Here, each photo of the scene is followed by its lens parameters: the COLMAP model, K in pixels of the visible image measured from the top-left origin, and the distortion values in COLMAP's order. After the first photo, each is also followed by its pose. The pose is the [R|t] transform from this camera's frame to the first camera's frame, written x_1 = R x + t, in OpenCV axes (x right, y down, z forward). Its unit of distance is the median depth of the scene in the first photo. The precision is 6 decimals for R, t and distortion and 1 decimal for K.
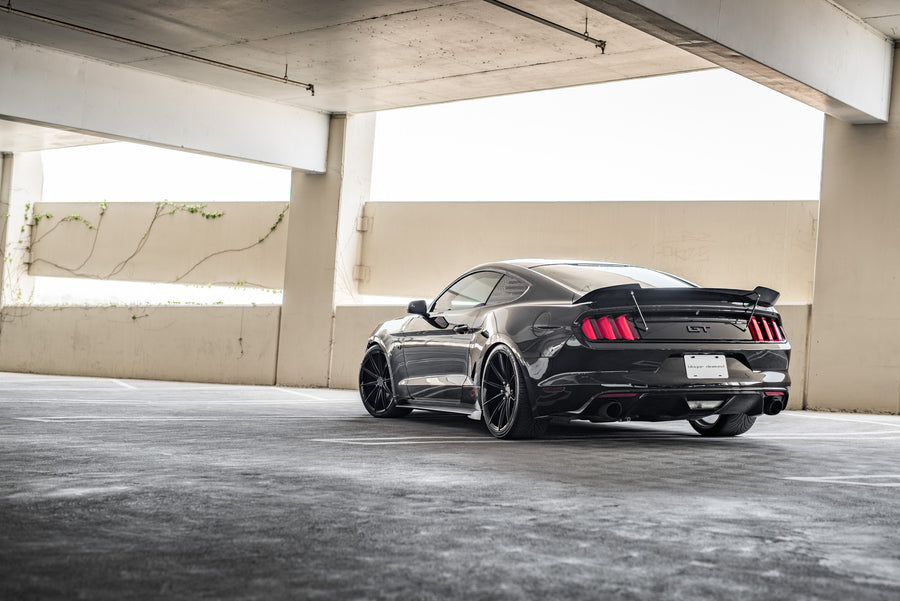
lens RADIAL K [[1294.0, 0, 450.0], [0, 1294.0, 300.5], [0, 0, 1]] dist [-0.003842, -0.009850]
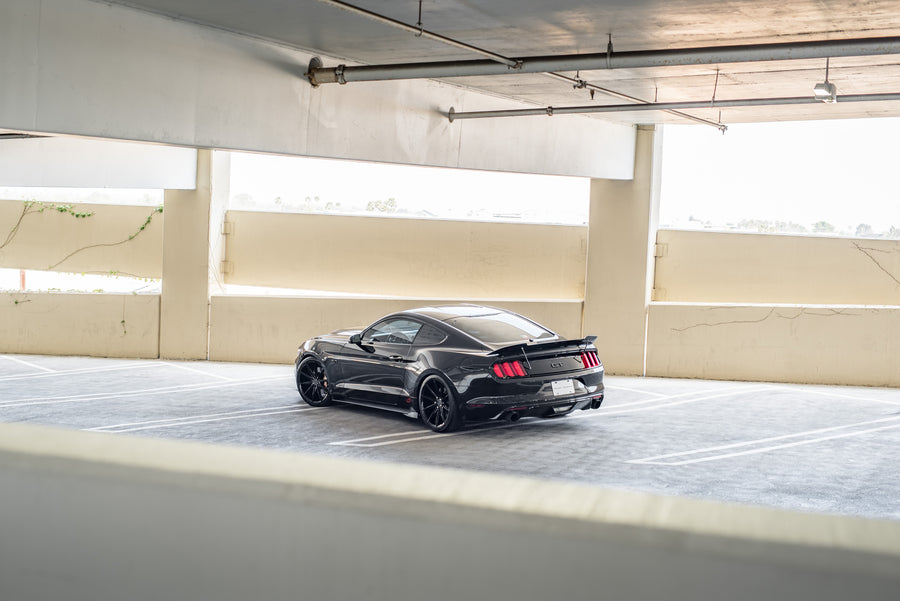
lens RADIAL K [[1320.5, 0, 463.8], [0, 1320.5, 301.4], [0, 0, 1]] dist [-0.008520, -0.031164]
pose [[0.967391, -0.045838, 0.249107, -0.281793], [0.021778, 0.994899, 0.098498, -0.185546], [-0.252351, -0.089861, 0.963454, -0.507075]]
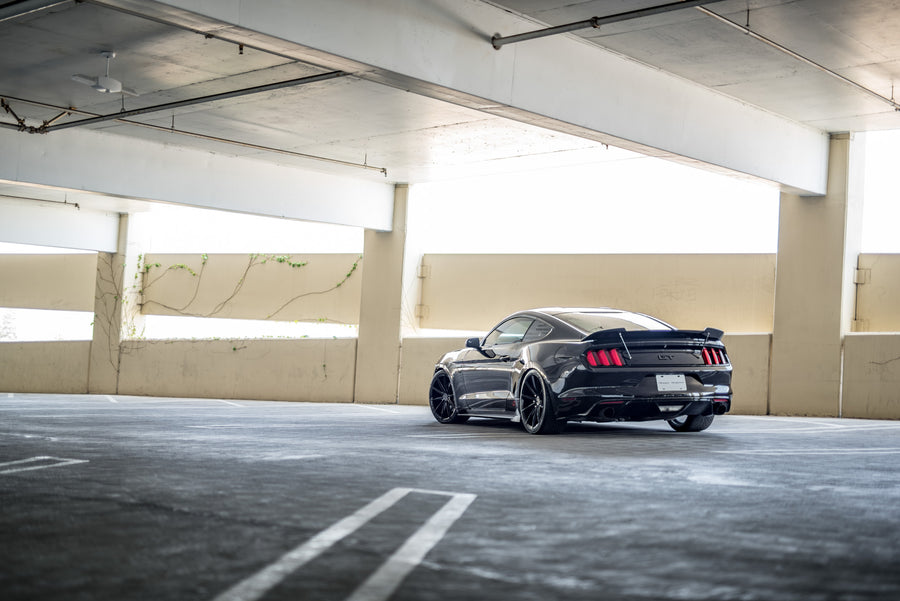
lens RADIAL K [[1263.5, 0, 450.0], [0, 1263.5, 300.5], [0, 0, 1]] dist [-0.005078, -0.020552]
pose [[0.999430, -0.015622, -0.029937, -0.008432], [0.015115, 0.999740, -0.017089, -0.017261], [0.030196, 0.016627, 0.999406, -0.355304]]
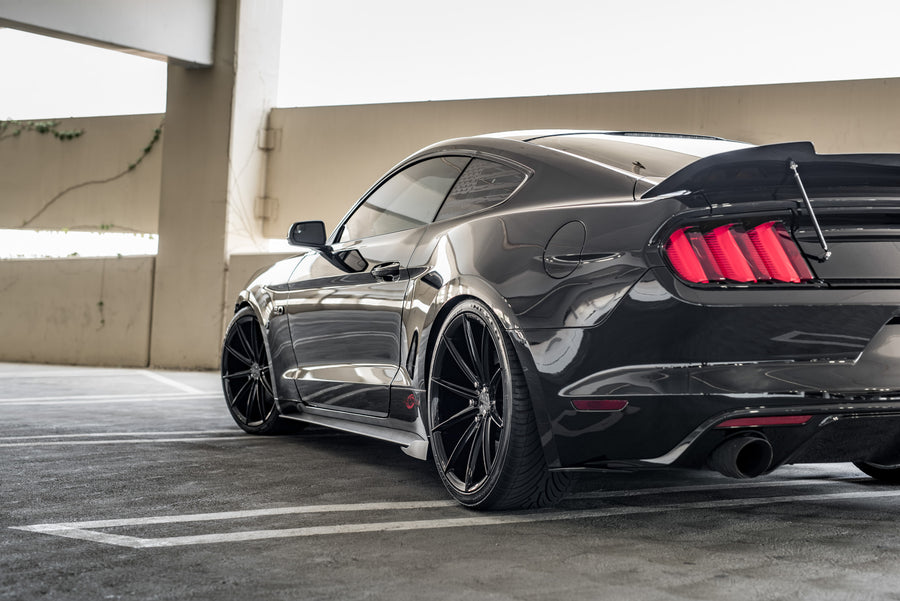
lens RADIAL K [[1320.5, 0, 463.8], [0, 1320.5, 301.4], [0, 0, 1]] dist [-0.008520, -0.031164]
pose [[0.999074, -0.011882, 0.041355, 0.015663], [0.010726, 0.999549, 0.028061, 0.018192], [-0.041669, -0.027592, 0.998750, 0.454415]]
